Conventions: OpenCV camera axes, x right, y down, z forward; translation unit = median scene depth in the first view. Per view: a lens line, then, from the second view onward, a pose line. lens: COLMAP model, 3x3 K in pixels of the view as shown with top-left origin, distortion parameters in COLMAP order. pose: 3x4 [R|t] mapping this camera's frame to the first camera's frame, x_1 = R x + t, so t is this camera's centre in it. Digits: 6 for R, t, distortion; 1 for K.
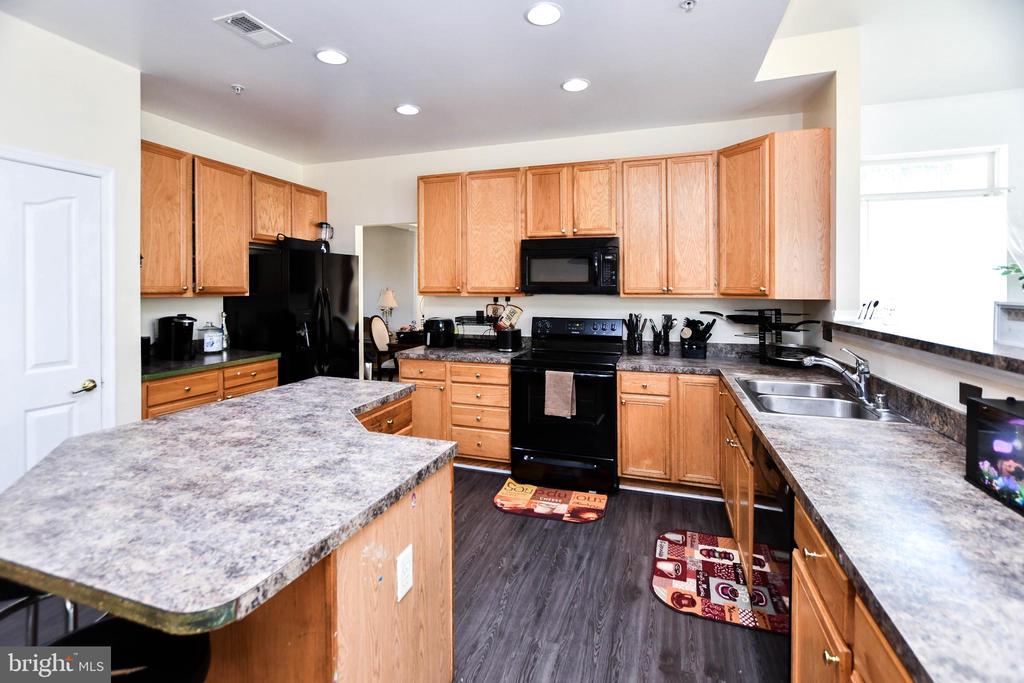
lens RADIAL K [[466.5, 0, 499.9], [0, 466.5, 289.0], [0, 0, 1]] dist [-0.004430, 0.001878]
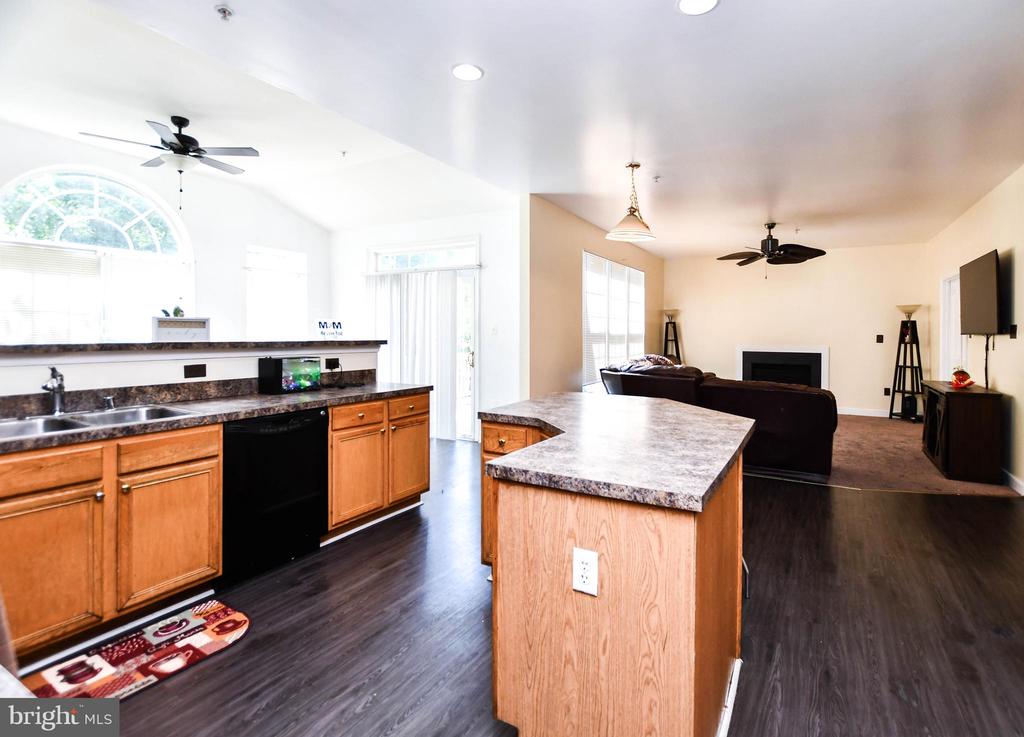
lens RADIAL K [[516.7, 0, 541.3], [0, 516.7, 339.3], [0, 0, 1]] dist [-0.001719, -0.000459]
pose [[-0.985682, -0.005359, 0.168531, -0.254111], [-0.003237, 0.999912, 0.012860, 0.036318], [-0.168585, 0.012130, -0.985612, 1.169973]]
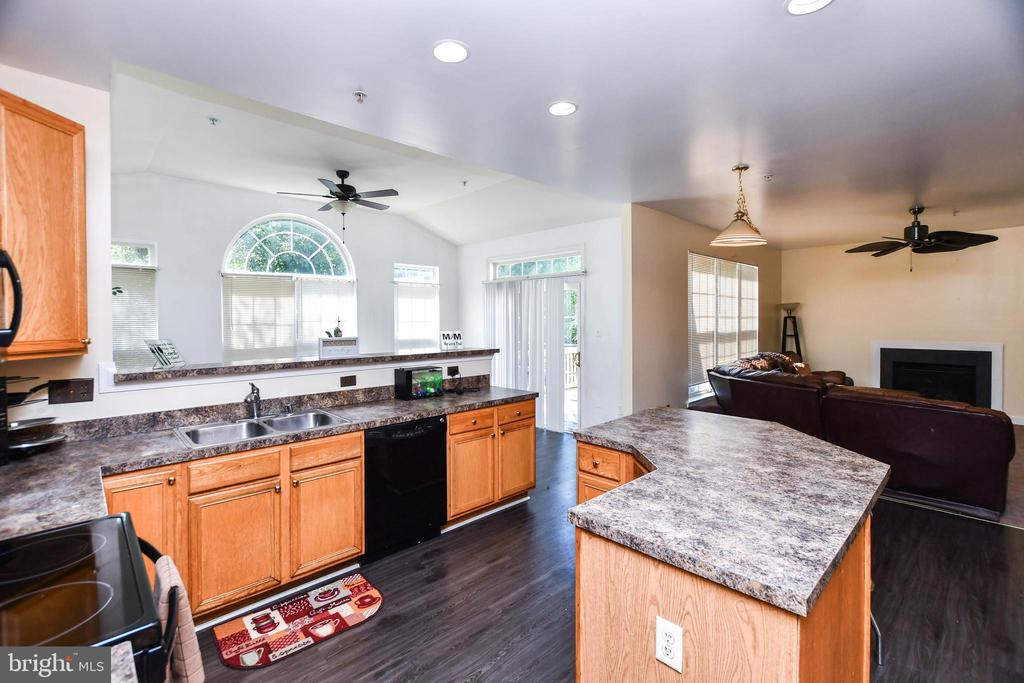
lens RADIAL K [[466.5, 0, 498.9], [0, 466.5, 325.8], [0, 0, 1]] dist [-0.004430, 0.001878]
pose [[-0.883272, -0.000906, 0.468860, -0.272693], [0.008266, 0.999813, 0.017503, -0.026161], [-0.468788, 0.019336, -0.883099, 1.129299]]
